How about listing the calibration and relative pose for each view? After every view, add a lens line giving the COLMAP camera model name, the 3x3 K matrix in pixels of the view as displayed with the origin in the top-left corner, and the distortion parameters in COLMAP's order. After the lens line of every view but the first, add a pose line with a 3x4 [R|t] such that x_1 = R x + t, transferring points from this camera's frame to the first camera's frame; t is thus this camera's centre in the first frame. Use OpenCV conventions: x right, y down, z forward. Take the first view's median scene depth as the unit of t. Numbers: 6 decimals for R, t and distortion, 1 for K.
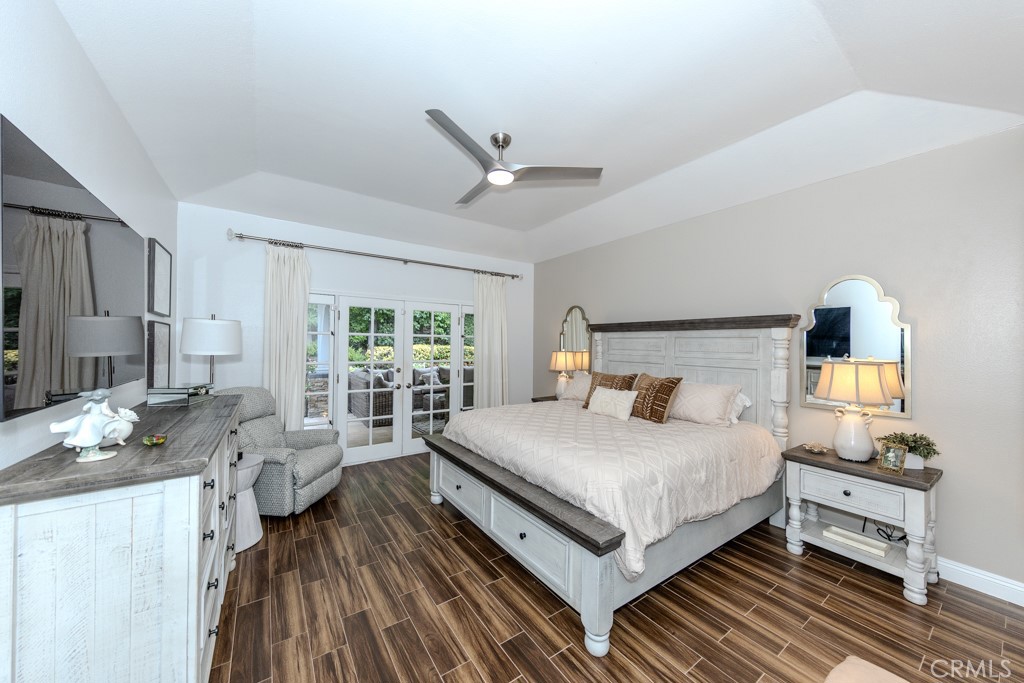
lens RADIAL K [[377.9, 0, 516.3], [0, 377.9, 341.2], [0, 0, 1]] dist [0.000157, -0.000017]
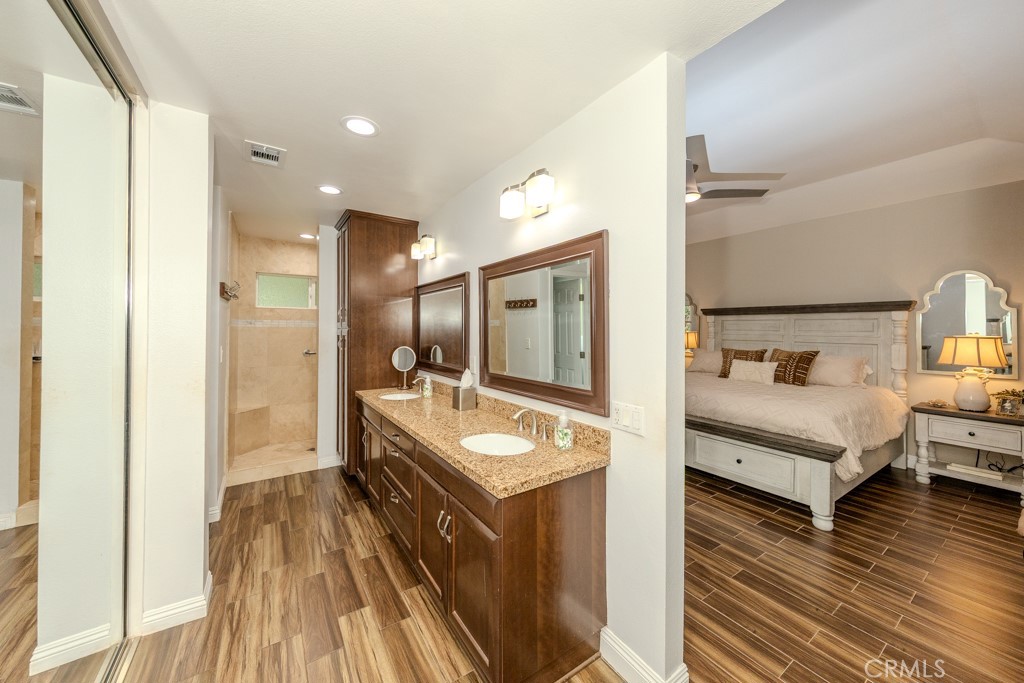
lens RADIAL K [[384.8, 0, 514.9], [0, 384.8, 322.7], [0, 0, 1]] dist [0.006990, -0.000634]
pose [[0.999644, -0.009084, -0.025077, -0.559481], [0.009049, 0.999958, -0.001504, -0.006477], [0.025090, 0.001277, 0.999684, -0.333772]]
